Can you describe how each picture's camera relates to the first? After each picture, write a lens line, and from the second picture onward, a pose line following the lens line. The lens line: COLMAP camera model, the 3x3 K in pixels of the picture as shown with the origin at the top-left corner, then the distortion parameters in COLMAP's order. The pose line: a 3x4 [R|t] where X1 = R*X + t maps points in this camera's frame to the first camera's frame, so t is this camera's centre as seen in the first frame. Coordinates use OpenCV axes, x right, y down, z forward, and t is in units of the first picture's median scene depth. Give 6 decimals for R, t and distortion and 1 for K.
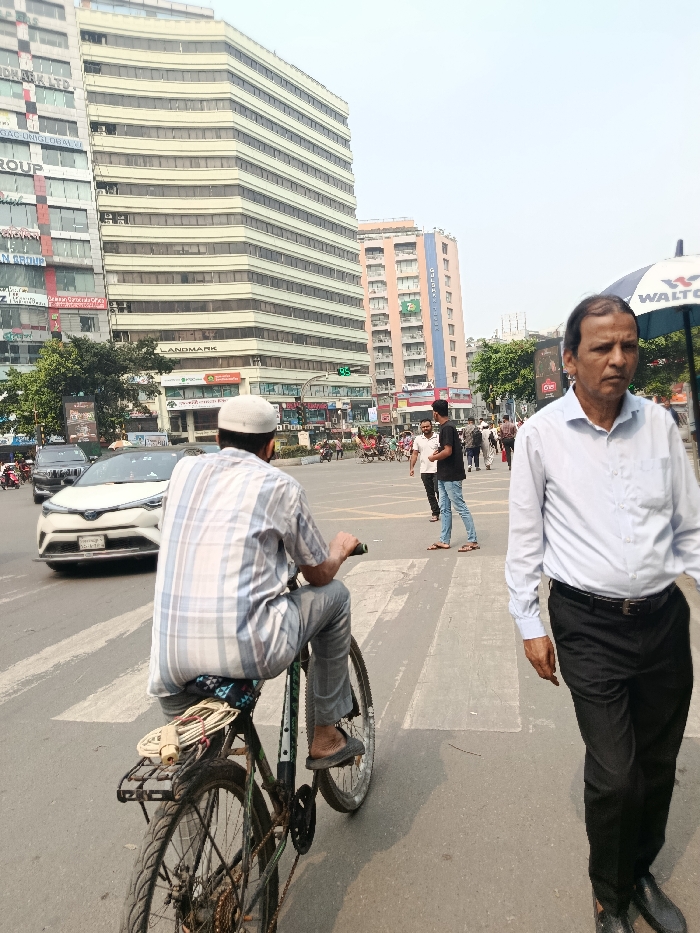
lens RADIAL K [[638.6, 0, 349.0], [0, 638.6, 443.1], [0, 0, 1]] dist [0.046550, -0.071121]
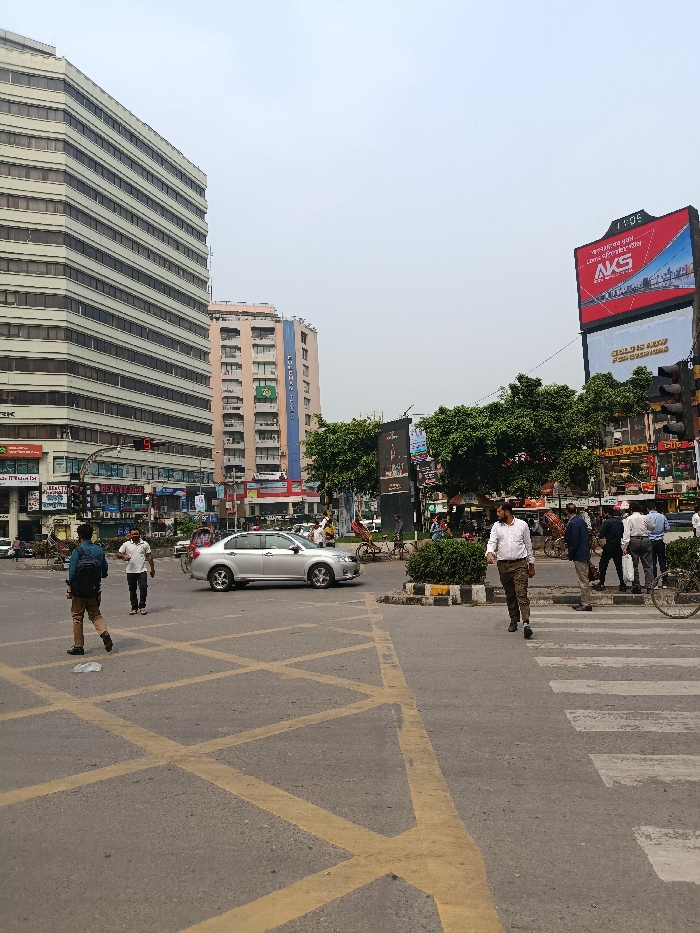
lens RADIAL K [[638.6, 0, 349.0], [0, 638.6, 443.1], [0, 0, 1]] dist [0.046550, -0.071121]
pose [[0.975500, 0.067688, 0.209326, 0.034573], [-0.037056, 0.988451, -0.146941, -0.004864], [-0.216855, 0.135585, 0.966742, 0.094205]]
